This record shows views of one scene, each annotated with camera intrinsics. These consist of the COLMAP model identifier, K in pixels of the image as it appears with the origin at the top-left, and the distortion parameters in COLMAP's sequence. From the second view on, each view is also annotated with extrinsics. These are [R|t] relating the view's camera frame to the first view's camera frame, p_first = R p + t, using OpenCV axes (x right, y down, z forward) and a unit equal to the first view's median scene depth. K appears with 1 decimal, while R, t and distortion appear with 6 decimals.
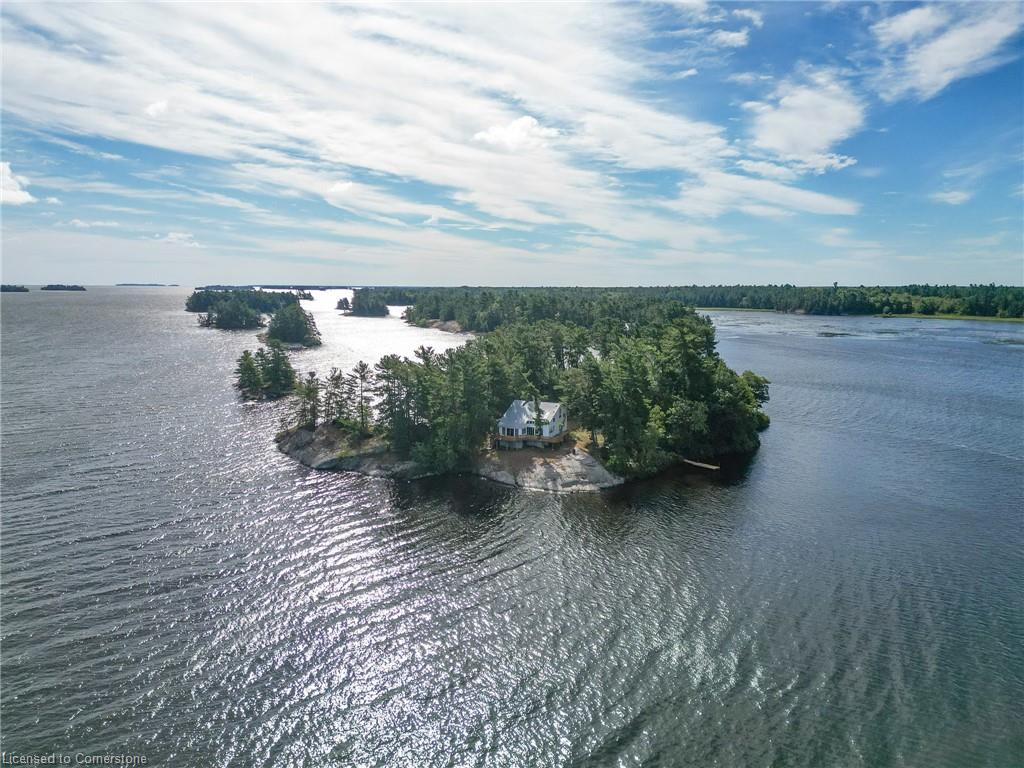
lens RADIAL K [[727.6, 0, 512.8], [0, 727.6, 403.0], [0, 0, 1]] dist [0.087637, -0.079076]
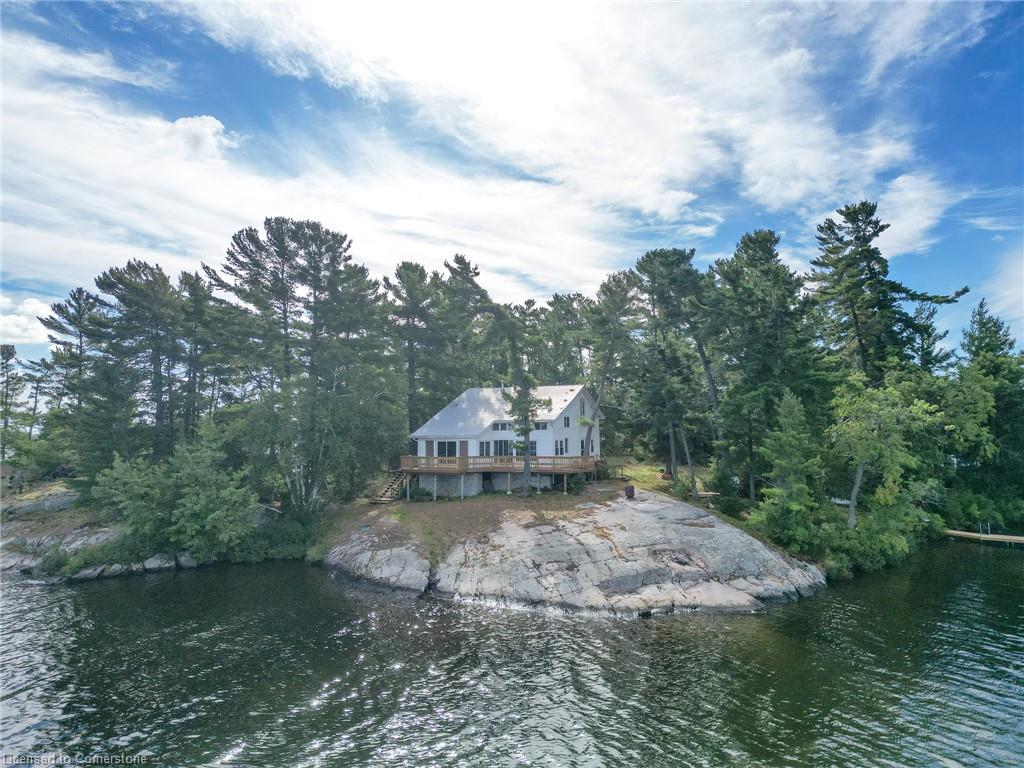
lens RADIAL K [[712.8, 0, 515.5], [0, 712.8, 383.1], [0, 0, 1]] dist [0.083303, -0.071411]
pose [[0.999774, -0.012278, -0.017350, 0.039683], [0.008059, 0.974301, -0.225105, 0.092616], [0.019669, 0.224914, 0.974180, 0.686991]]
